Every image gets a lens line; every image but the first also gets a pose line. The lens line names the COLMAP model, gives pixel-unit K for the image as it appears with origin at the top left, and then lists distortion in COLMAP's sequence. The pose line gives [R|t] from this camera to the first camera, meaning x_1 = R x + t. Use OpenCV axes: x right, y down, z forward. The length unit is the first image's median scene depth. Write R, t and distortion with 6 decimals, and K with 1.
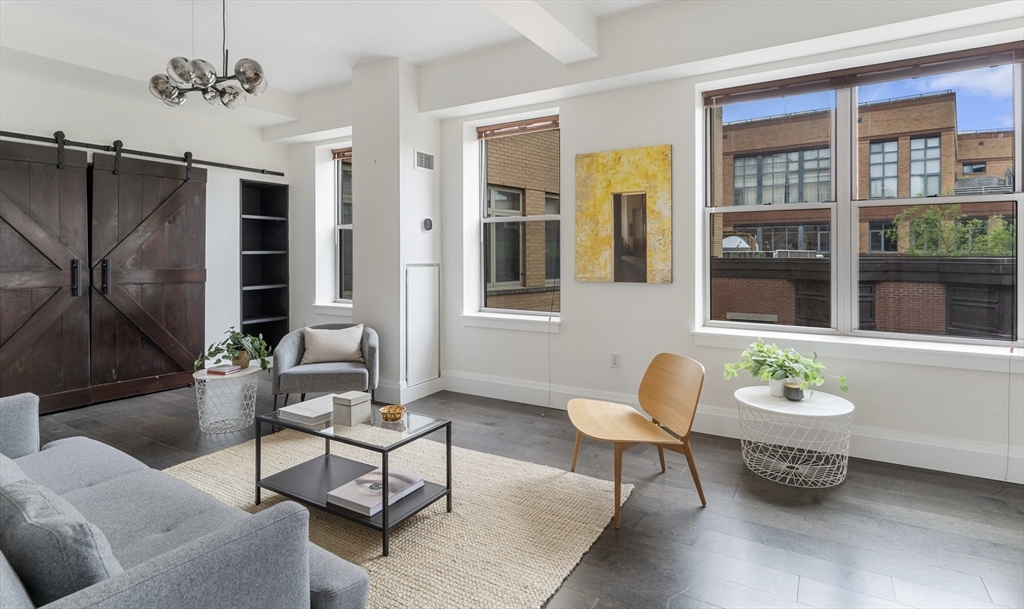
lens RADIAL K [[528.6, 0, 496.0], [0, 528.6, 255.2], [0, 0, 1]] dist [0.005481, -0.000613]
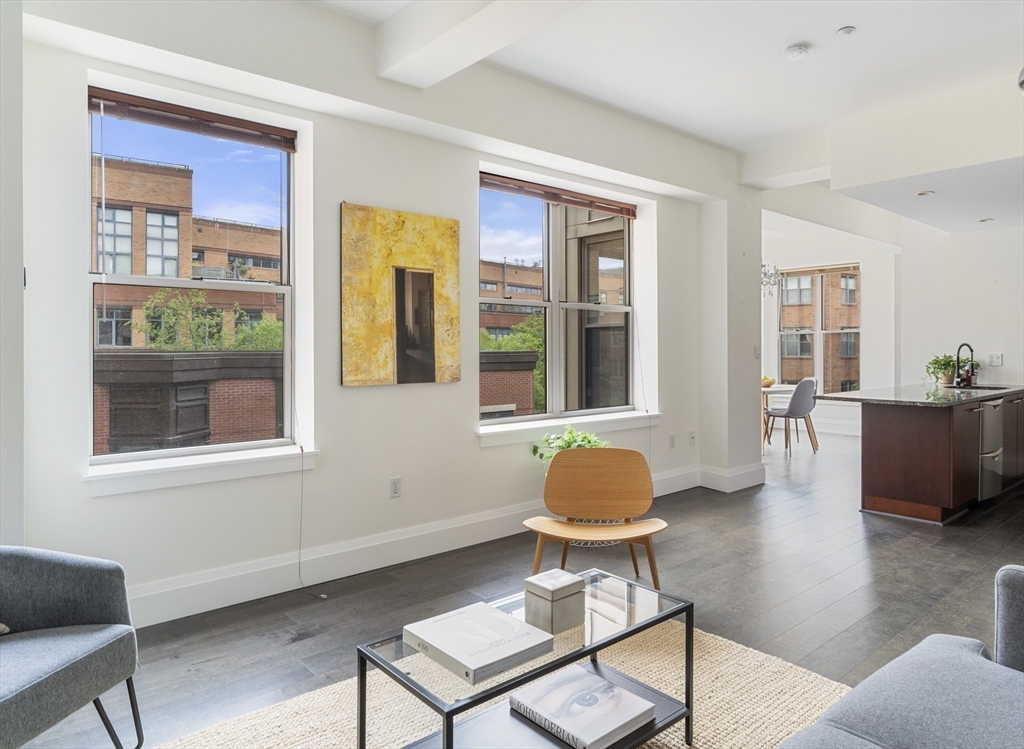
lens RADIAL K [[673.9, 0, 584.3], [0, 673.9, 347.8], [0, 0, 1]] dist [0.009645, -0.000484]
pose [[0.250788, 0.000692, 0.968042, -0.626665], [0.003299, 0.999993, -0.001570, 0.001126], [-0.968036, 0.003587, 0.250784, 0.483379]]
